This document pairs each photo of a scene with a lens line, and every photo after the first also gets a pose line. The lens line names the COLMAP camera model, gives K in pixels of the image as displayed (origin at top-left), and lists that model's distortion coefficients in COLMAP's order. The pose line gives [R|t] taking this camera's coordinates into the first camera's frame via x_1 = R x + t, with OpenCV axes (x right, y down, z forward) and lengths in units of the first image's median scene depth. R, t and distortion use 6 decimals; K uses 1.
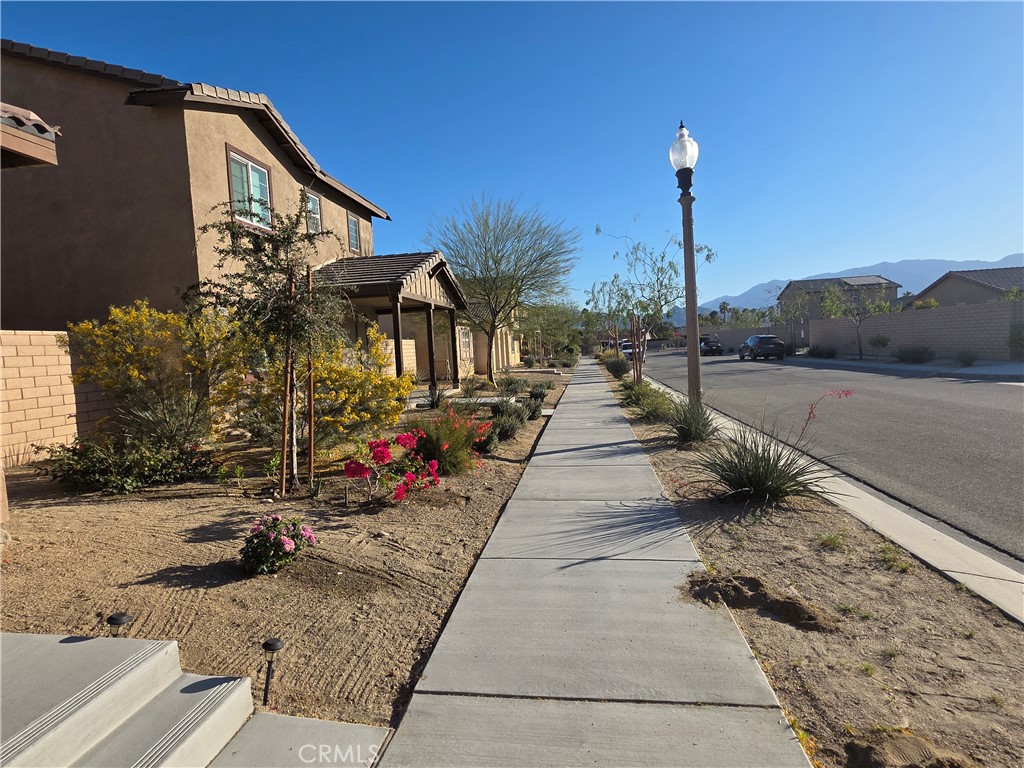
lens RADIAL K [[558.0, 0, 512.5], [0, 558.0, 382.7], [0, 0, 1]] dist [0.001336, 0.000051]
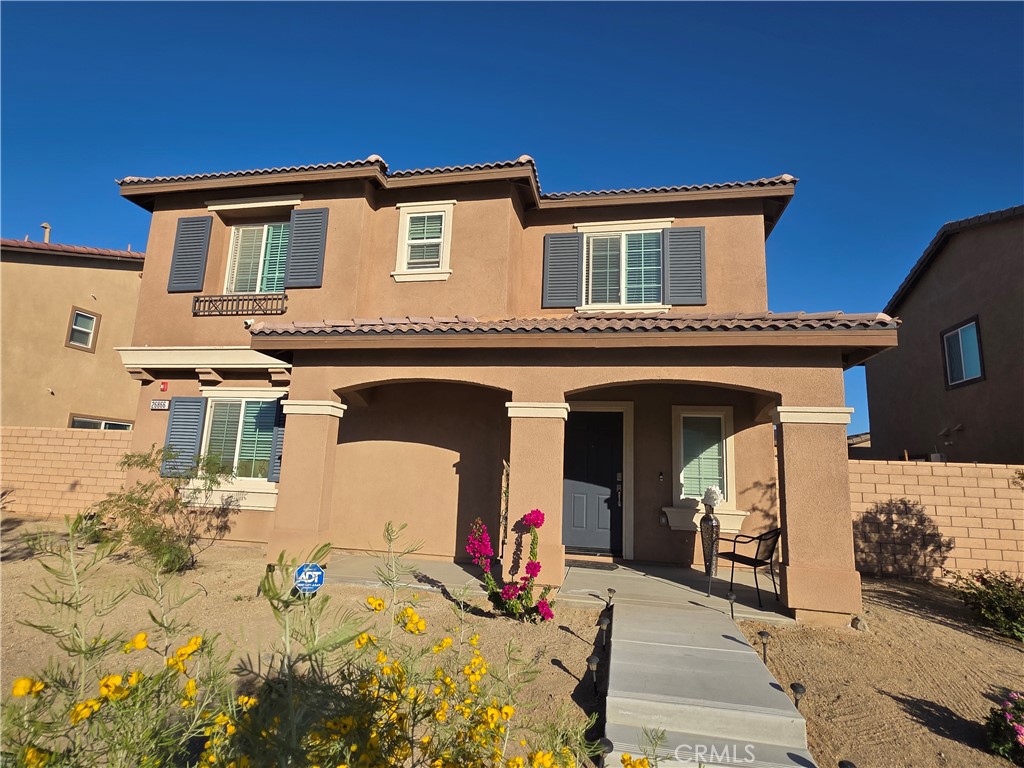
lens RADIAL K [[543.5, 0, 512.8], [0, 543.5, 379.3], [0, 0, 1]] dist [-0.001654, 0.002231]
pose [[-0.061167, -0.124833, -0.990291, 0.168843], [-0.103307, 0.987612, -0.118114, -0.022648], [0.992767, 0.095080, -0.073306, 0.069011]]
